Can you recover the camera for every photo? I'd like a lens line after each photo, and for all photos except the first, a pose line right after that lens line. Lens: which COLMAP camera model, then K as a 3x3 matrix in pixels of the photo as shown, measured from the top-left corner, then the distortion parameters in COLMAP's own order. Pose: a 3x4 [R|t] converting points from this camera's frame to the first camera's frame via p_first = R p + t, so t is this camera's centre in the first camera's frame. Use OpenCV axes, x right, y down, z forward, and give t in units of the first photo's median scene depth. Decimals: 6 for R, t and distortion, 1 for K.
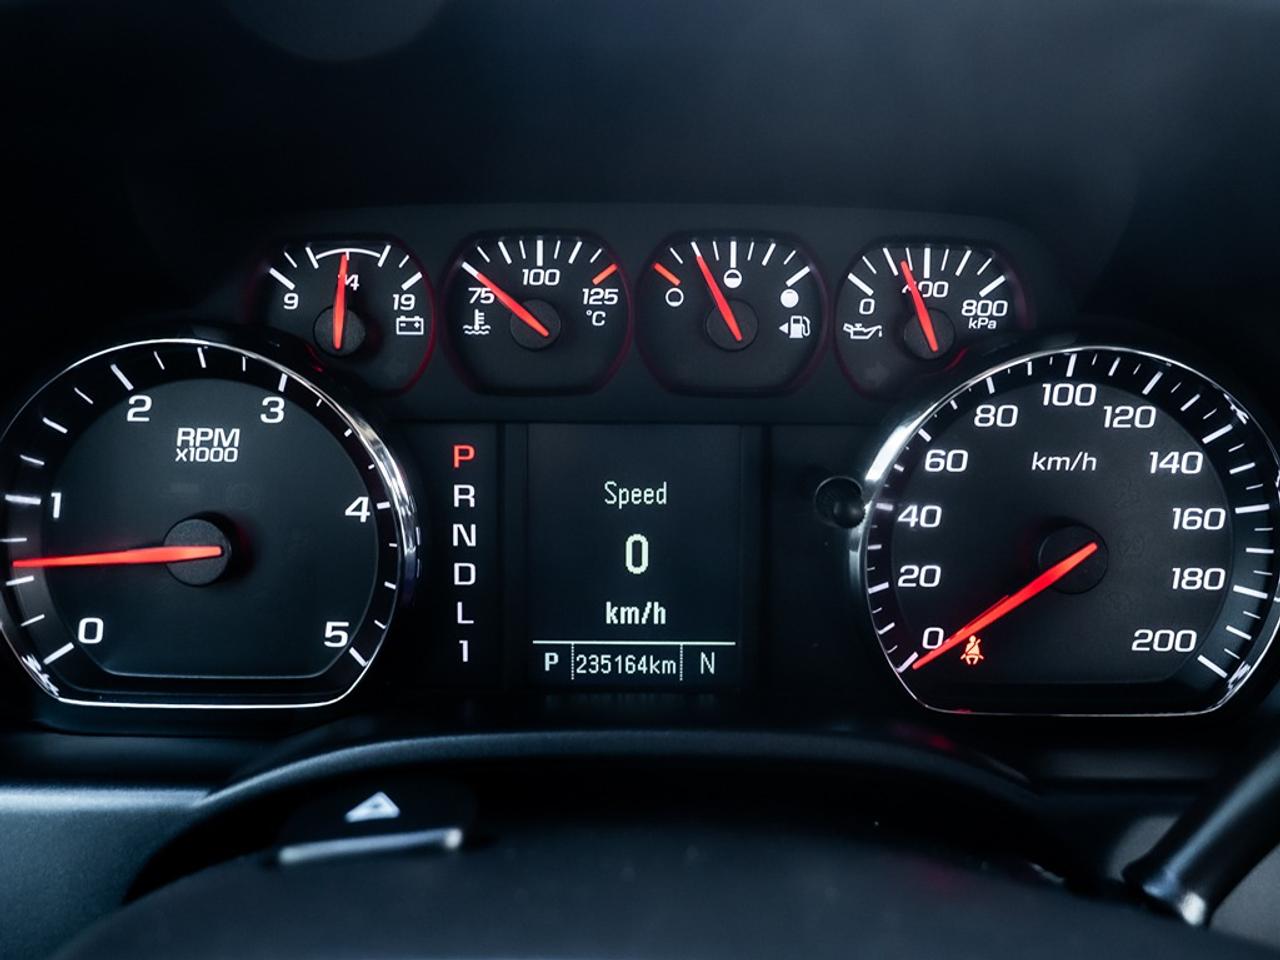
lens RADIAL K [[834.6, 0, 640.0], [0, 834.6, 480.0], [0, 0, 1]] dist [-0.019370, -0.000395]
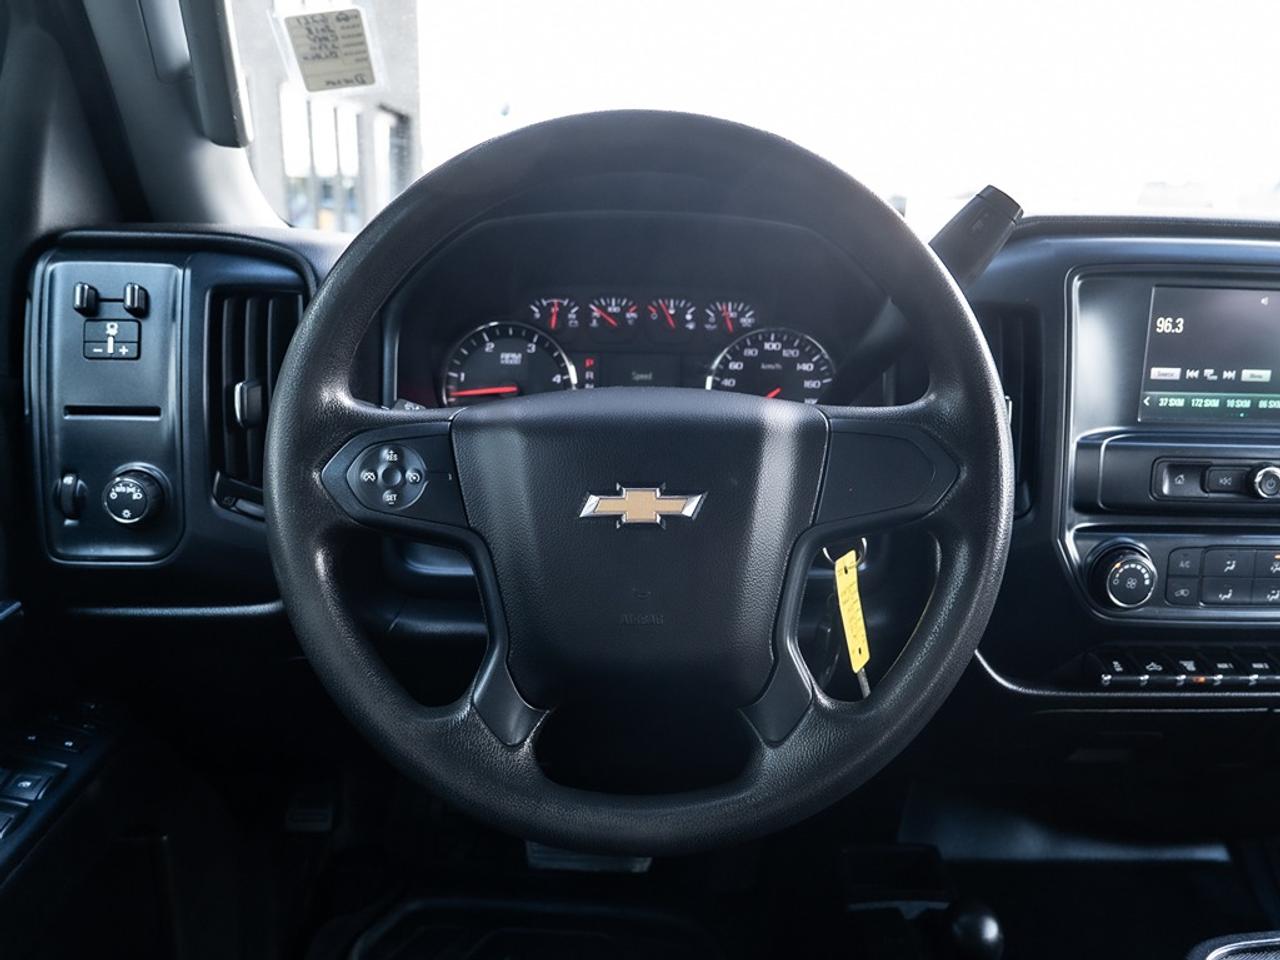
lens RADIAL K [[1072.1, 0, 662.1], [0, 1072.1, 505.8], [0, 0, 1]] dist [-0.022807, 0.001301]
pose [[0.998067, 0.003788, 0.062025, -0.188596], [0.000029, 0.998112, -0.061419, 0.796101], [-0.062140, 0.061302, 0.996183, -3.199451]]
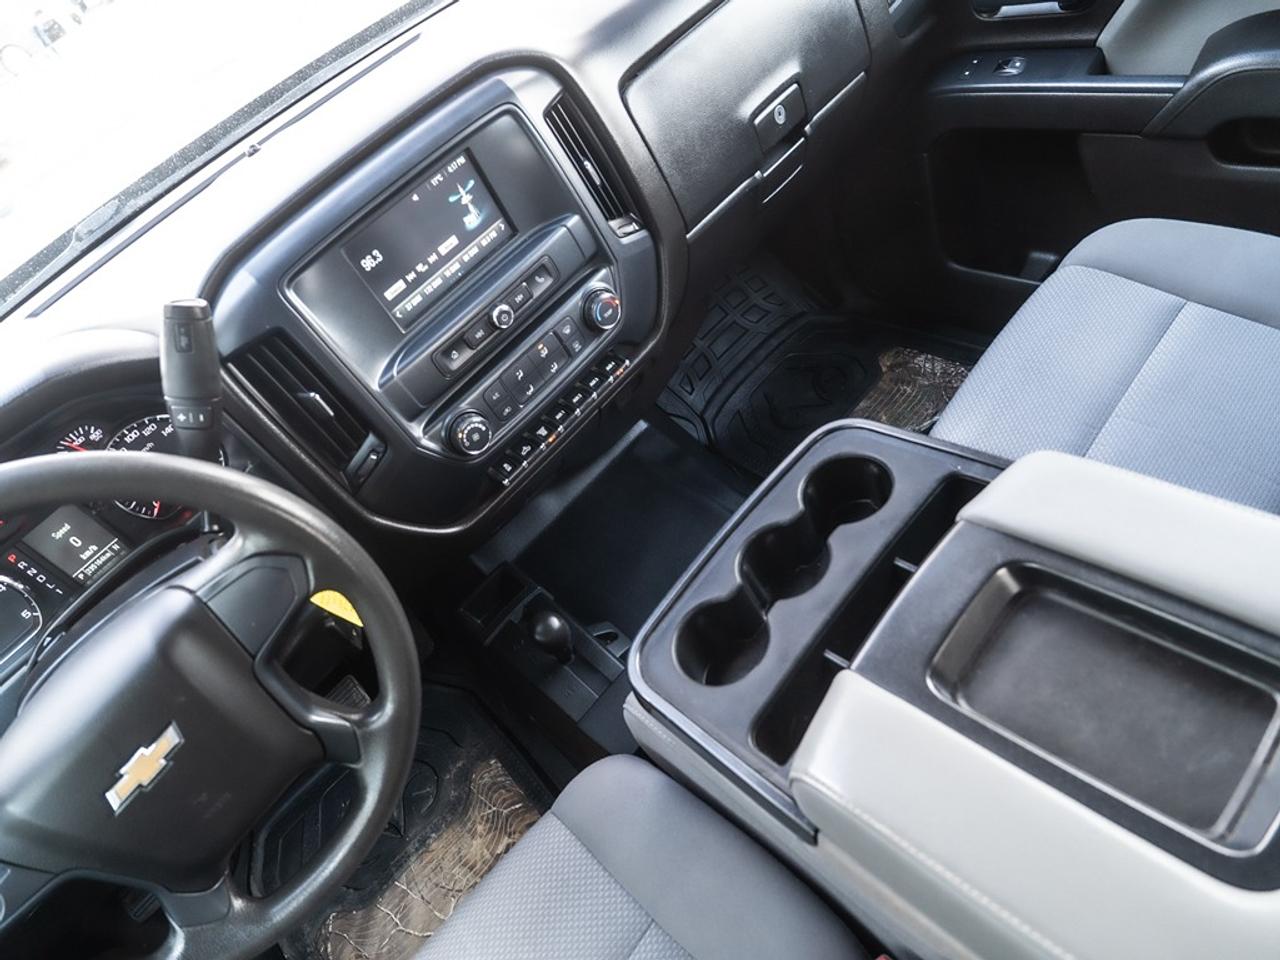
lens RADIAL K [[788.7, 0, 640.0], [0, 788.7, 480.0], [0, 0, 1]] dist [-0.019062, 0.001987]
pose [[0.656687, -0.699761, 0.281243, 0.900886], [0.567386, 0.704082, 0.427015, -0.173062], [-0.496826, -0.120842, 0.859396, -3.375426]]
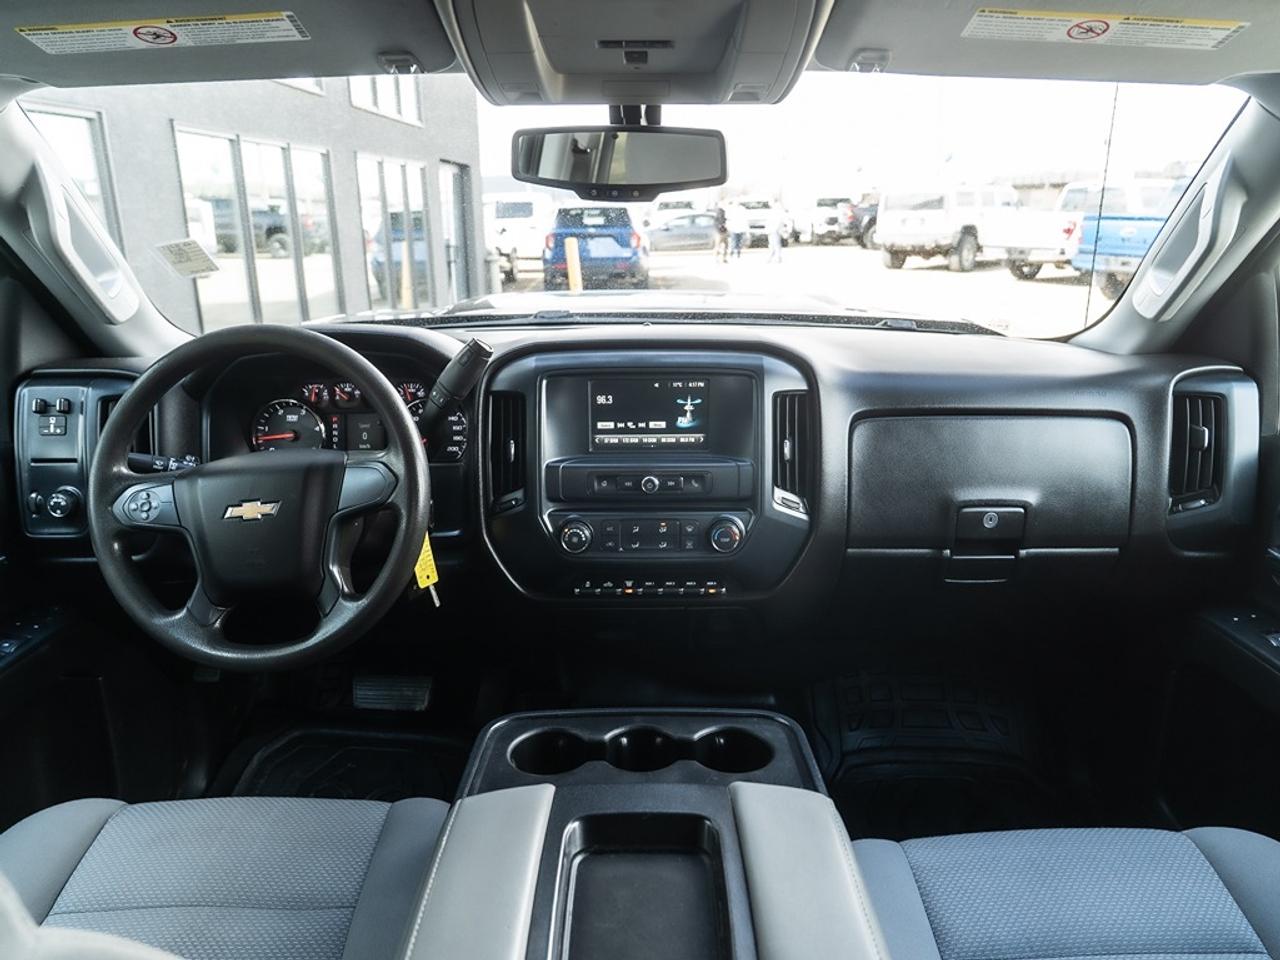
lens RADIAL K [[880.0, 0, 649.1], [0, 880.0, 449.7], [0, 0, 1]] dist [-0.010517, -0.001424]
pose [[0.999838, -0.015100, -0.009760, 2.106566], [0.014344, 0.997208, -0.073286, 0.684643], [0.010839, 0.073134, 0.997263, -5.259515]]
